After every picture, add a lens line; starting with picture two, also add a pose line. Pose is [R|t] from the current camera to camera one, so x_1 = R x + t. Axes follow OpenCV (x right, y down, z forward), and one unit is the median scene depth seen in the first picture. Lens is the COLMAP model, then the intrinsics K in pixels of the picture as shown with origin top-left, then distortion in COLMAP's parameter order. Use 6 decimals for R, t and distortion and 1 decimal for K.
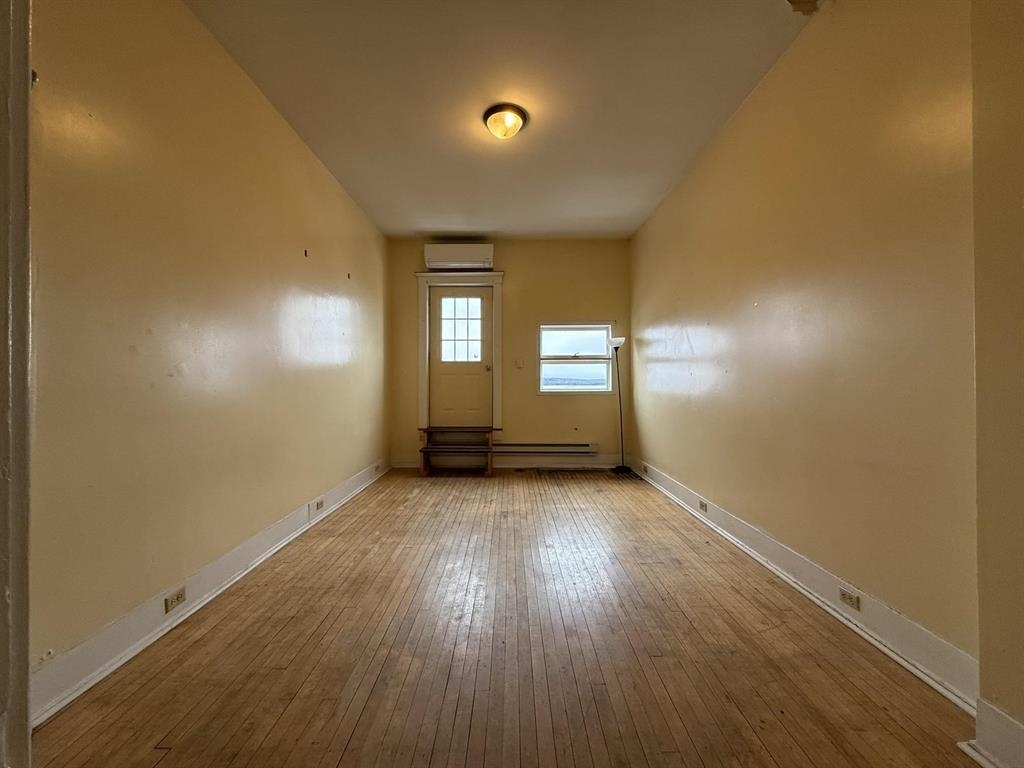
lens RADIAL K [[406.9, 0, 507.7], [0, 406.9, 382.6], [0, 0, 1]] dist [0.000956, -0.000494]
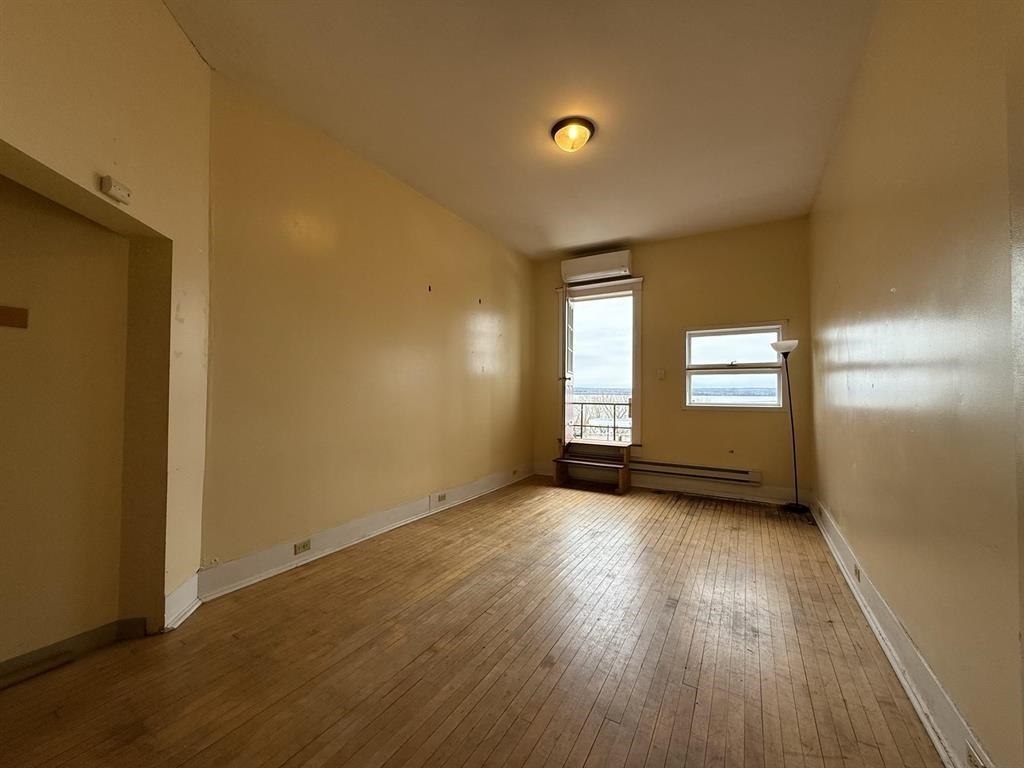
lens RADIAL K [[406.9, 0, 508.7], [0, 406.9, 382.1], [0, 0, 1]] dist [0.000956, -0.000494]
pose [[0.865920, -0.003319, -0.500172, 0.200234], [-0.008144, 0.999752, -0.020733, -0.008586], [0.500117, 0.022026, 0.865678, 0.041564]]
